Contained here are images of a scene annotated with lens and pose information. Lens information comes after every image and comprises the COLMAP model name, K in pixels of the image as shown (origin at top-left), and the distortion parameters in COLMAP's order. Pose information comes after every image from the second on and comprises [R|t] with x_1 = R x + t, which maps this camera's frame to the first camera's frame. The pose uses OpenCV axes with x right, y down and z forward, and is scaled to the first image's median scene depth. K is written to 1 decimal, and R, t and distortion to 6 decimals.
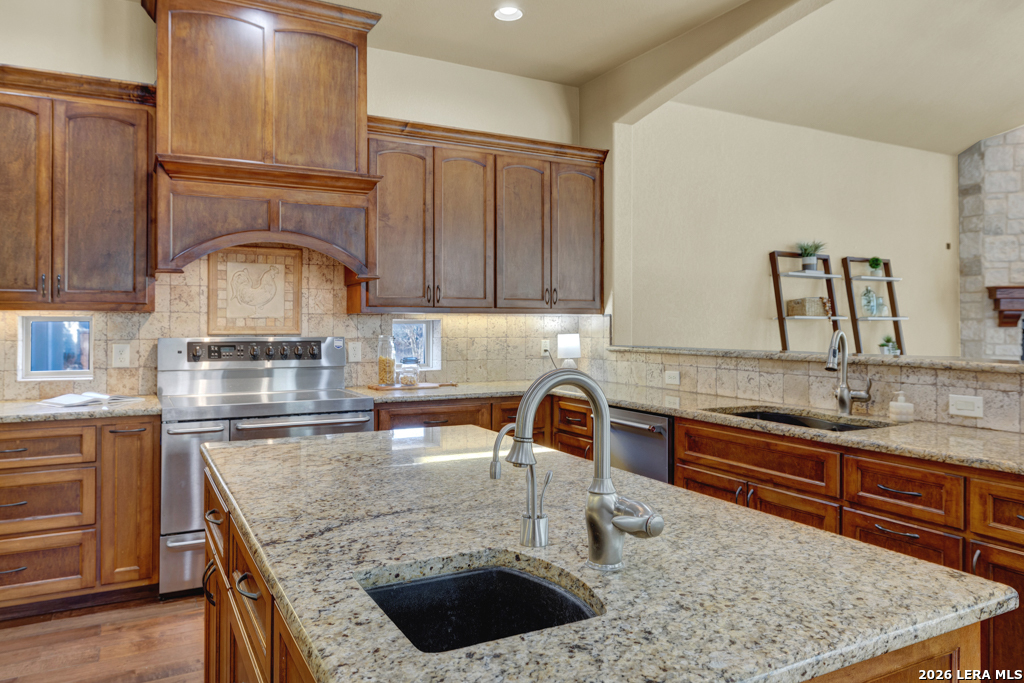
lens RADIAL K [[715.9, 0, 508.2], [0, 715.9, 319.2], [0, 0, 1]] dist [-0.001078, -0.000242]
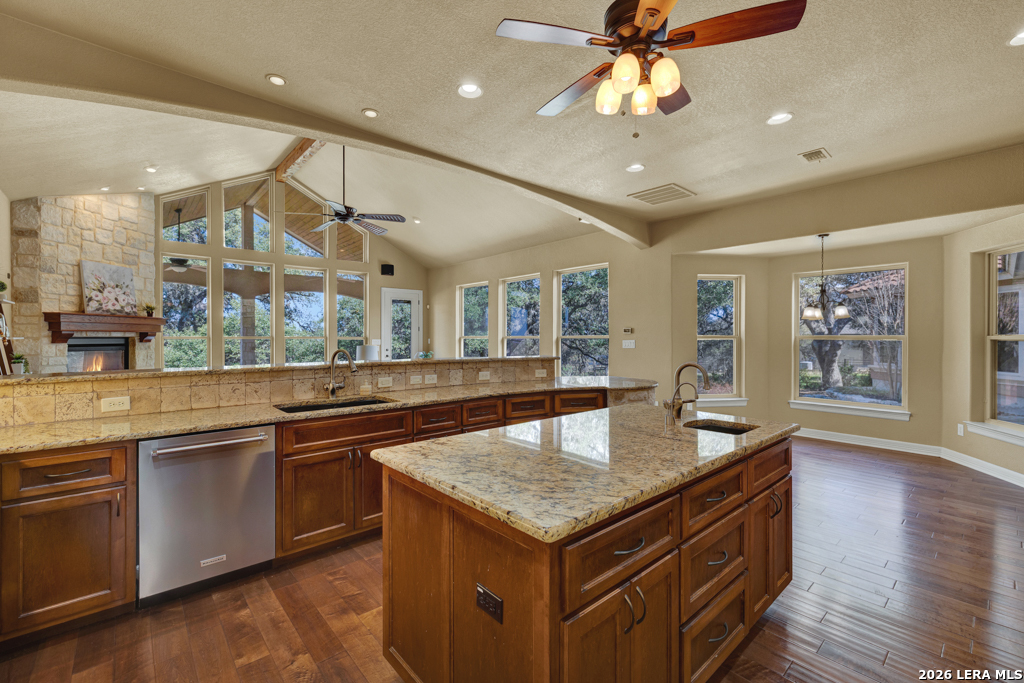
lens RADIAL K [[435.4, 0, 505.6], [0, 435.4, 336.7], [0, 0, 1]] dist [0.000830, 0.000060]
pose [[-0.225675, -0.004142, 0.974194, -0.471061], [-0.004560, 0.999984, 0.003196, -0.013746], [-0.974192, -0.003721, -0.225690, 0.626933]]
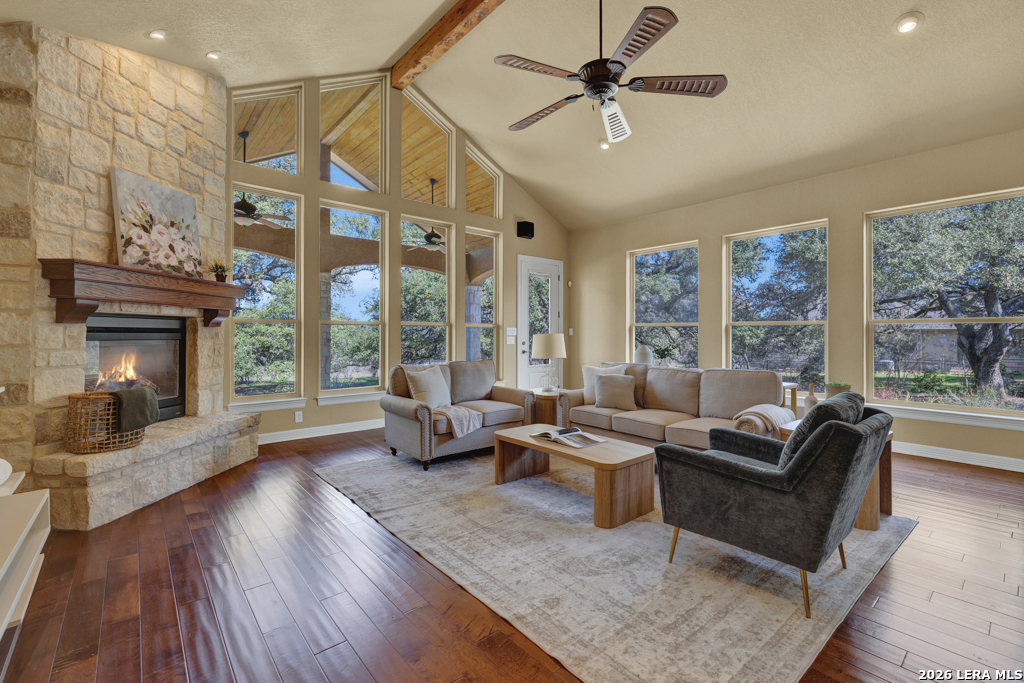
lens RADIAL K [[447.9, 0, 505.9], [0, 447.9, 328.5], [0, 0, 1]] dist [-0.000218, 0.000144]
pose [[-0.205867, 0.005315, 0.978566, 0.340135], [-0.007473, 0.999948, -0.007004, 0.025625], [-0.978552, -0.008755, -0.205816, 1.153270]]
